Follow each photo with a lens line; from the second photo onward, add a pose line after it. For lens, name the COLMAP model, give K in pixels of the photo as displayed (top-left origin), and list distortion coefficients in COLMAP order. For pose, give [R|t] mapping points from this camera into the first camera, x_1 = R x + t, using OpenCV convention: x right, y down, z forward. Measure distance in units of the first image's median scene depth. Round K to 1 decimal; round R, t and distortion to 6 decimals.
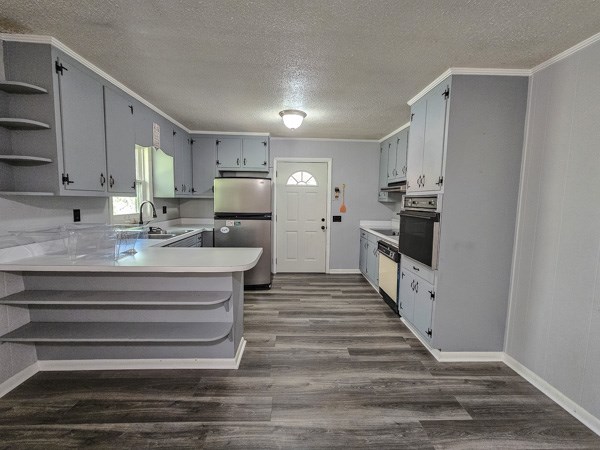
lens RADIAL K [[254.8, 0, 301.5], [0, 254.8, 221.2], [0, 0, 1]] dist [0.000471, 0.000040]
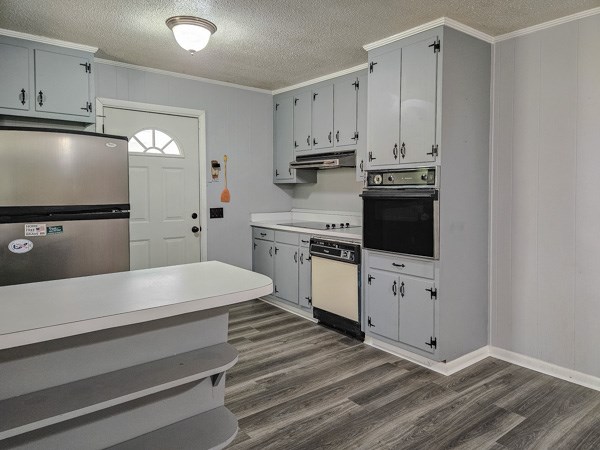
lens RADIAL K [[421.6, 0, 311.1], [0, 421.6, 202.7], [0, 0, 1]] dist [0.049740, -0.003224]
pose [[0.791164, -0.033559, 0.610682, -0.442879], [0.066845, 0.997257, -0.031798, 0.019945], [-0.607940, 0.065979, 0.791237, 0.127002]]
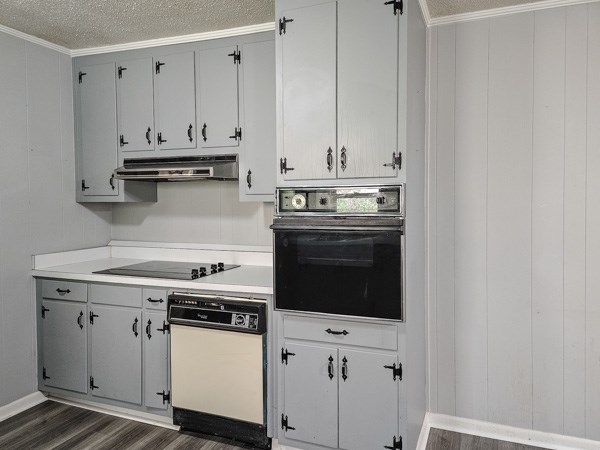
lens RADIAL K [[417.6, 0, 330.6], [0, 417.6, 211.9], [0, 0, 1]] dist [0.041124, -0.002702]
pose [[0.372351, -0.044482, 0.927025, -0.261308], [0.092757, 0.995633, 0.010517, -0.049892], [-0.923445, 0.082072, 0.374851, 0.583318]]
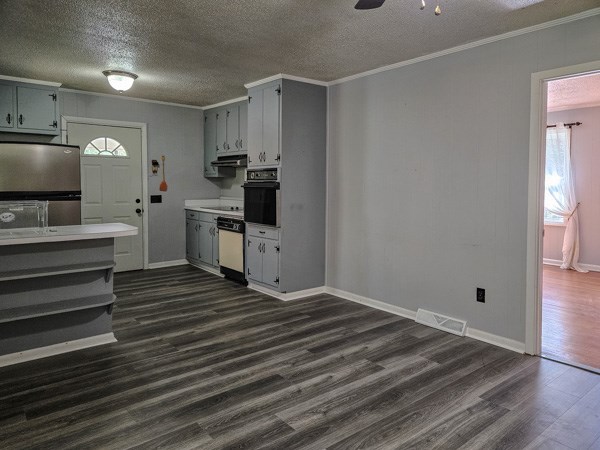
lens RADIAL K [[434.6, 0, 319.9], [0, 434.6, 199.3], [0, 0, 1]] dist [0.048509, -0.006634]
pose [[0.782538, -0.034687, 0.621635, -0.478795], [0.061926, 0.997832, -0.022277, 0.082965], [-0.619515, 0.055928, 0.782990, -0.603007]]
